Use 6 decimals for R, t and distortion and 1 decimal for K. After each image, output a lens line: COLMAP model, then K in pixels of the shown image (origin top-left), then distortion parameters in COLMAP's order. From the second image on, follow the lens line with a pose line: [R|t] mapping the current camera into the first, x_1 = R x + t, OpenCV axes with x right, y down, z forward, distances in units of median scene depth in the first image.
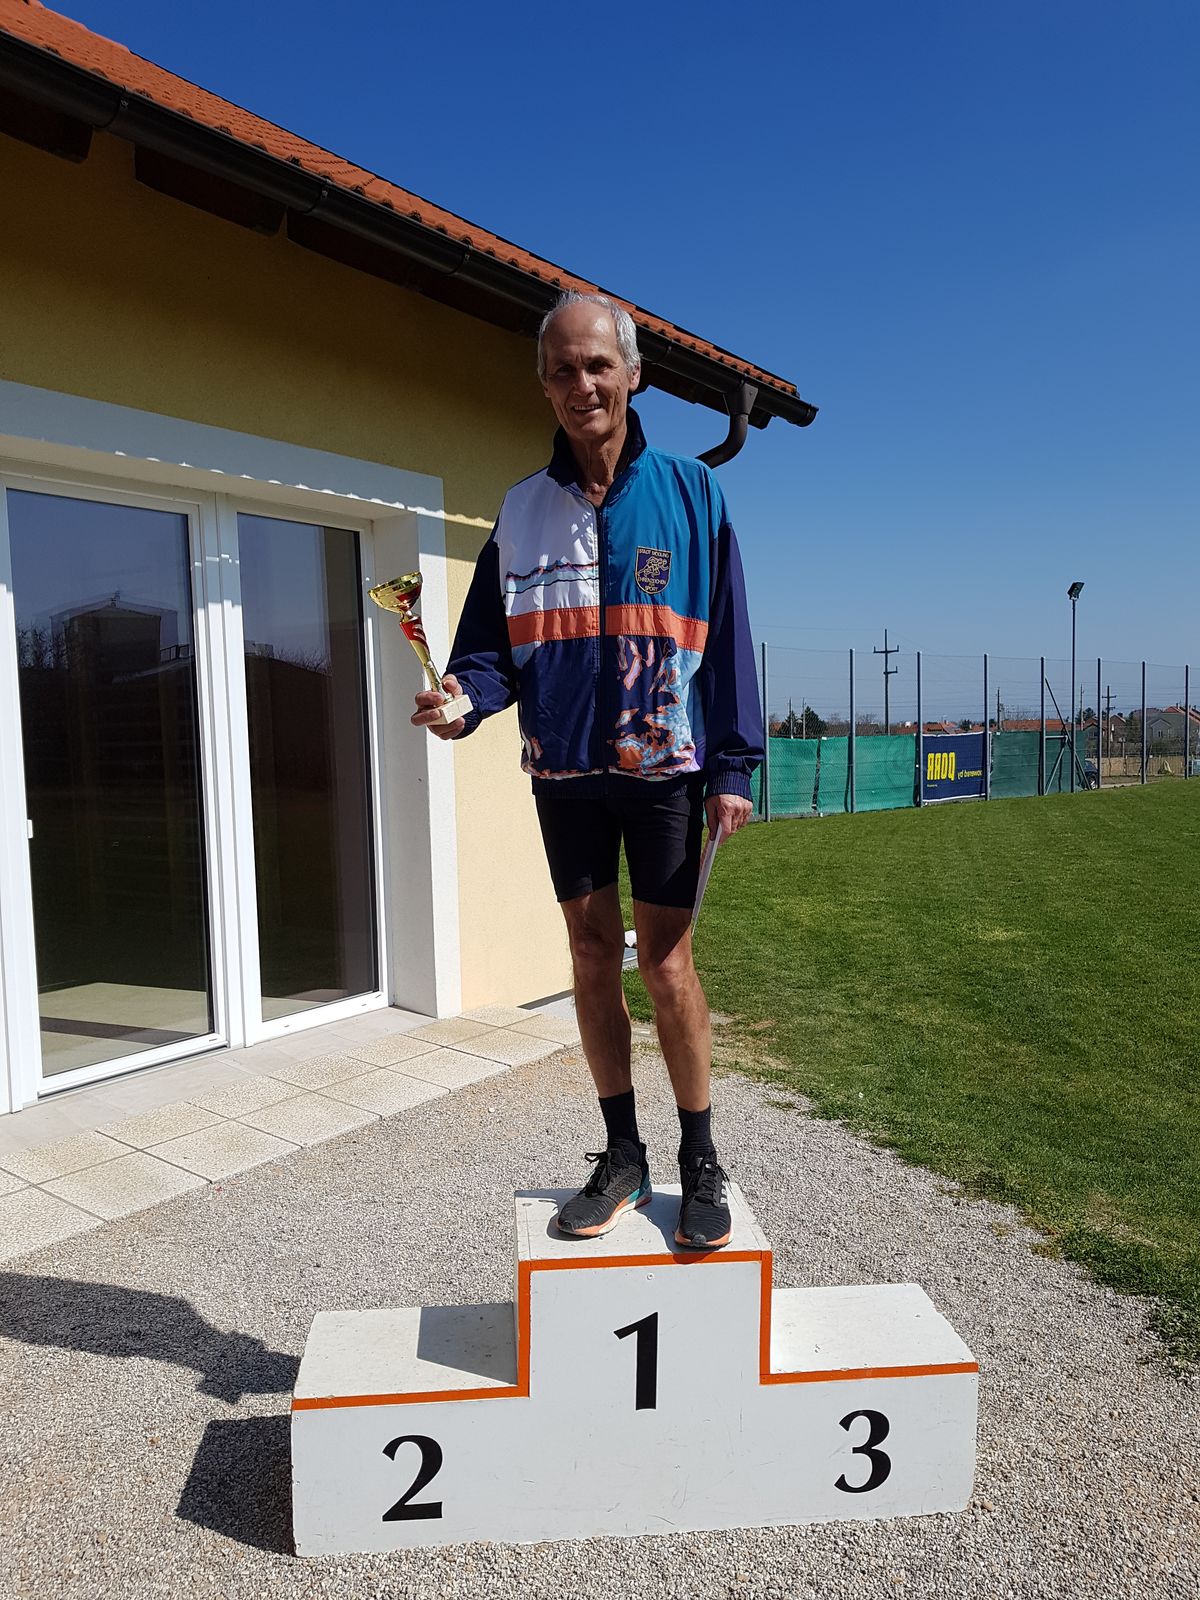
lens RADIAL K [[1227.0, 0, 622.7], [0, 1227.0, 818.4], [0, 0, 1]] dist [0.033468, -0.010161]
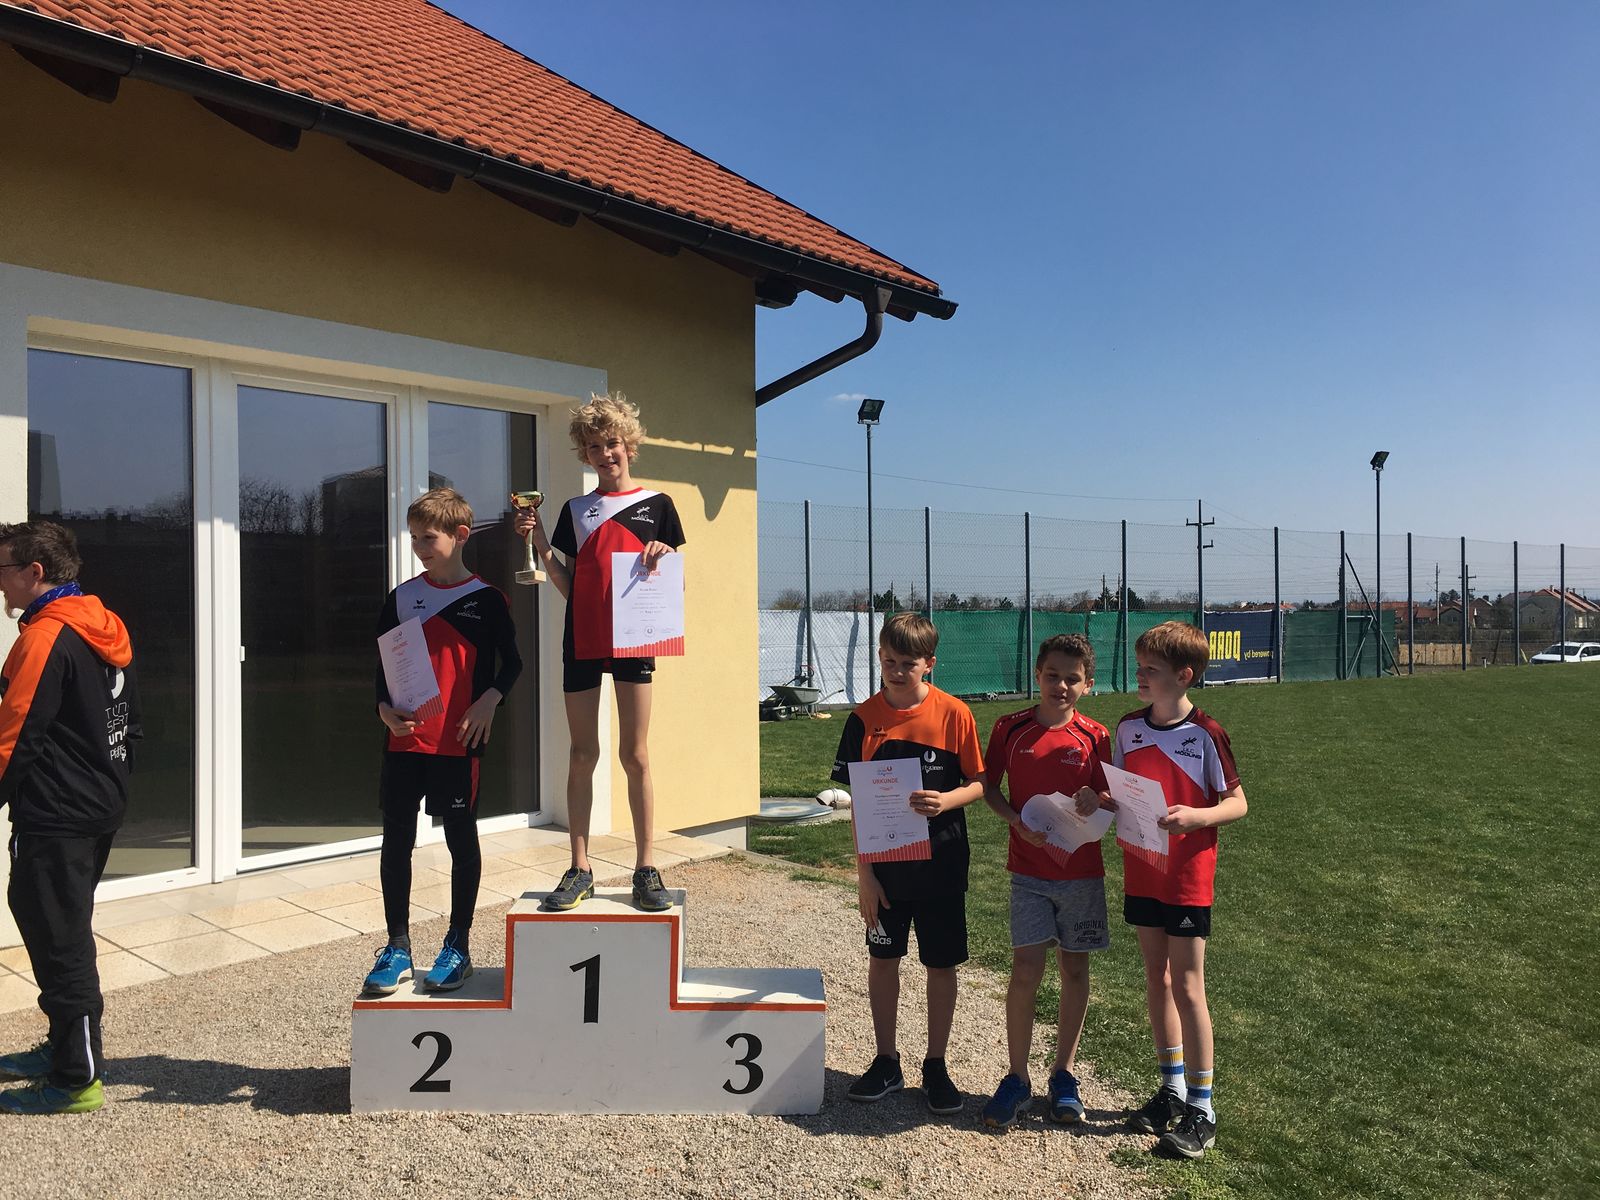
lens RADIAL K [[1337.8, 0, 808.5], [0, 1337.8, 604.3], [0, 0, 1]] dist [0.073676, 0.008075]
pose [[0.995869, 0.013008, -0.089866, 0.136865], [-0.019634, 0.997120, -0.073252, 0.030600], [0.088654, 0.074714, 0.993256, -0.202198]]
